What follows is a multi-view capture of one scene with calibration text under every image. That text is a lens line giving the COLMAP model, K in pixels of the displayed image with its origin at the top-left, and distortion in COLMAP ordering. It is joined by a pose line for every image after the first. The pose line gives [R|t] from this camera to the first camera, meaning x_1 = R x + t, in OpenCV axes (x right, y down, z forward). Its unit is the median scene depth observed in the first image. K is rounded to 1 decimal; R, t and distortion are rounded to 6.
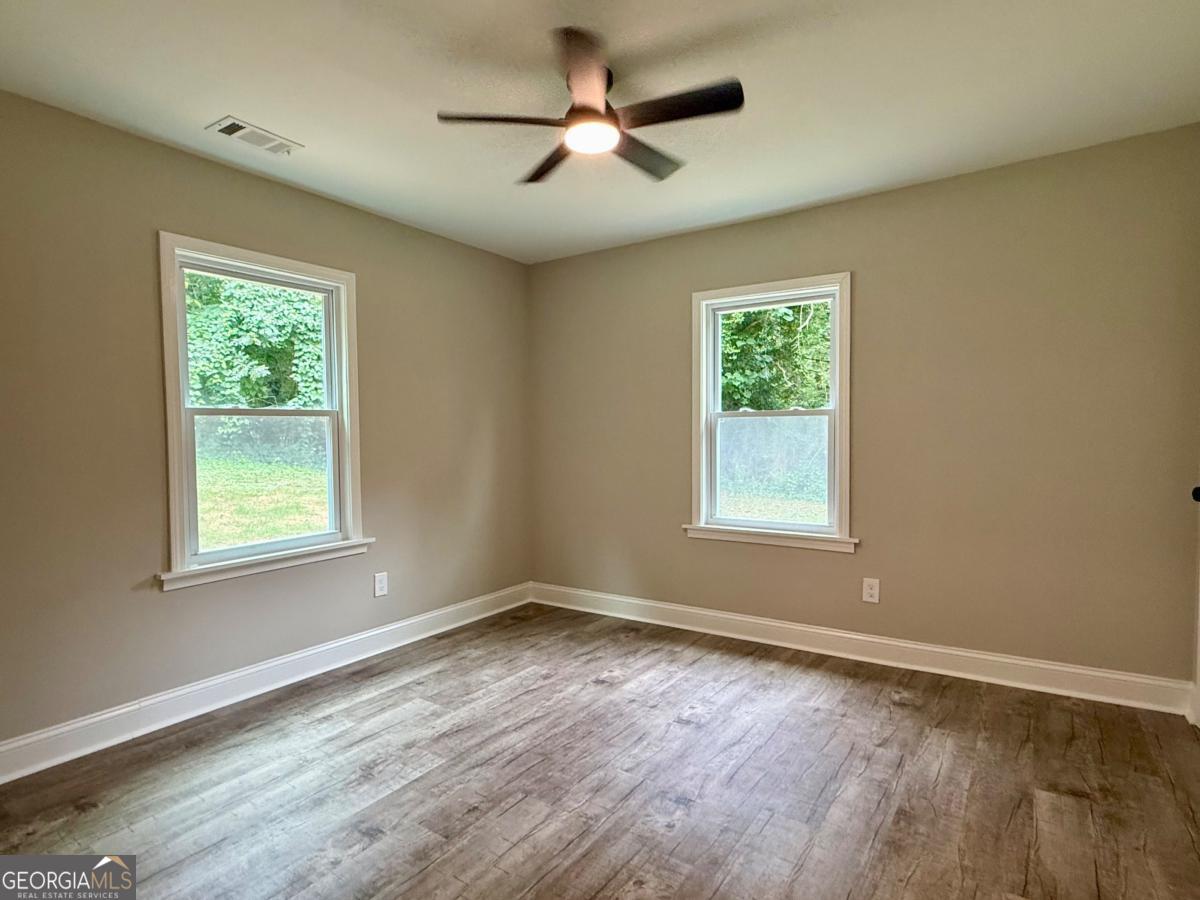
lens RADIAL K [[627.9, 0, 600.5], [0, 627.9, 453.0], [0, 0, 1]] dist [0.001176, 0.000903]
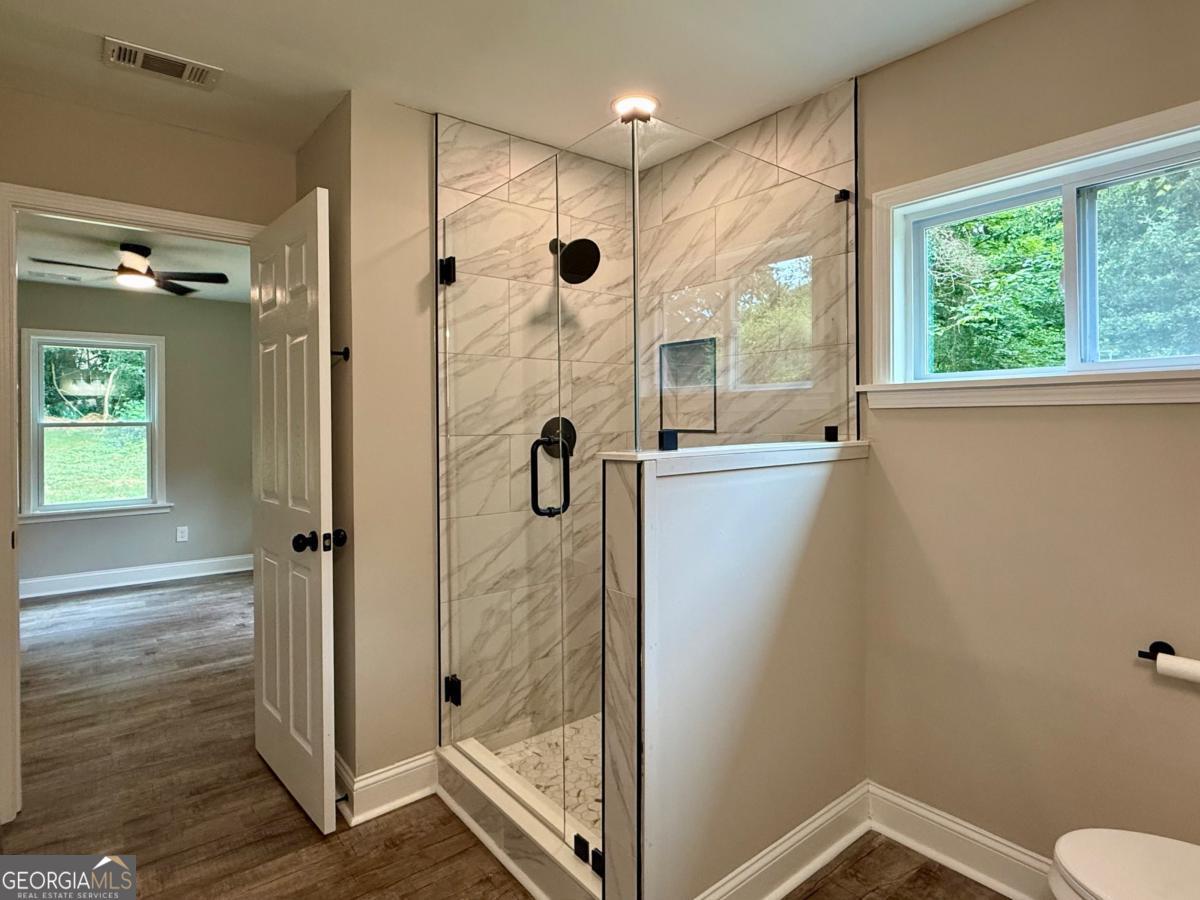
lens RADIAL K [[637.2, 0, 585.9], [0, 637.2, 422.2], [0, 0, 1]] dist [-0.000031, 0.000243]
pose [[0.953158, 0.001747, -0.302469, 1.811737], [-0.012633, 0.999341, -0.034038, -0.042264], [0.302210, 0.036264, 0.952551, -0.343284]]
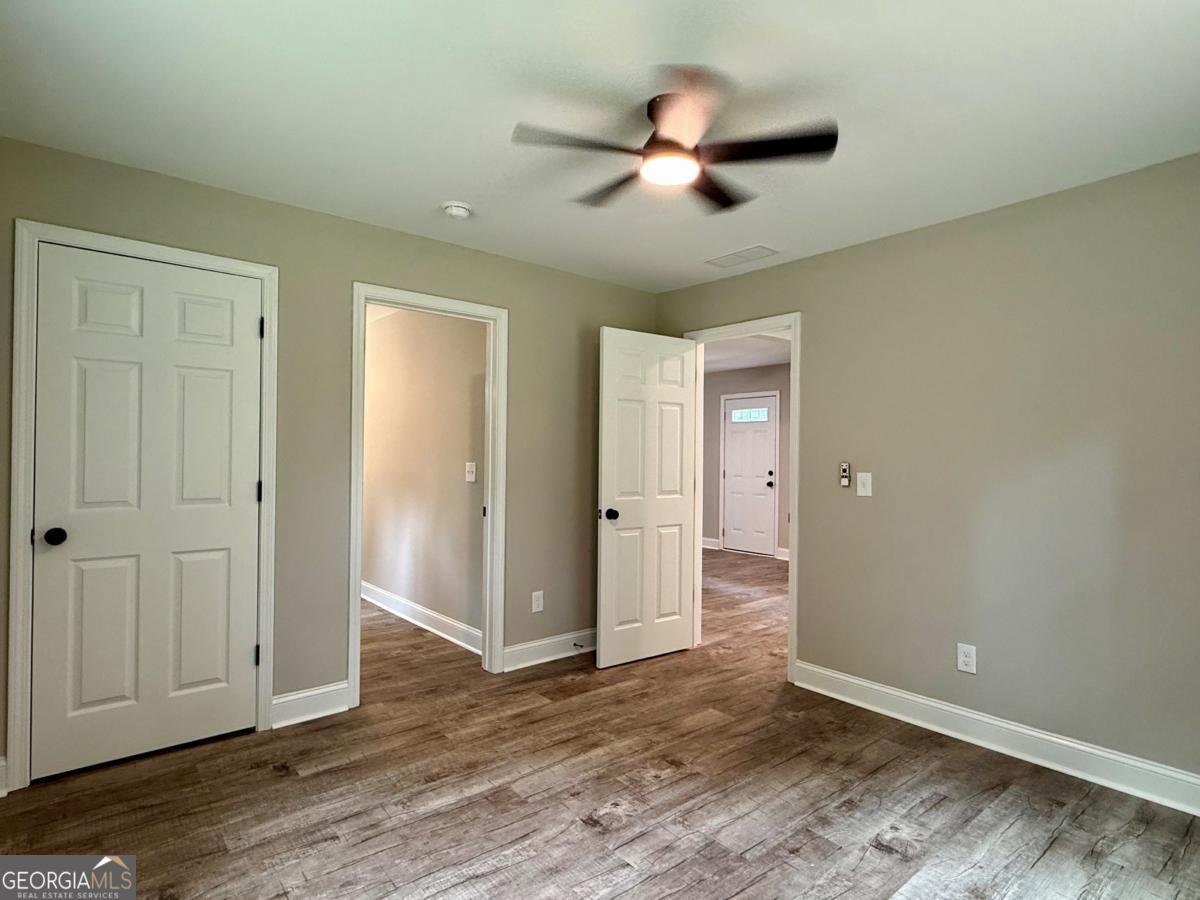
lens RADIAL K [[627.9, 0, 600.5], [0, 627.9, 453.0], [0, 0, 1]] dist [0.001176, 0.000903]
pose [[-0.962759, 0.001281, 0.270359, -0.173876], [0.009797, 0.999497, 0.030151, -0.105724], [-0.270184, 0.031677, -0.962287, 1.996076]]
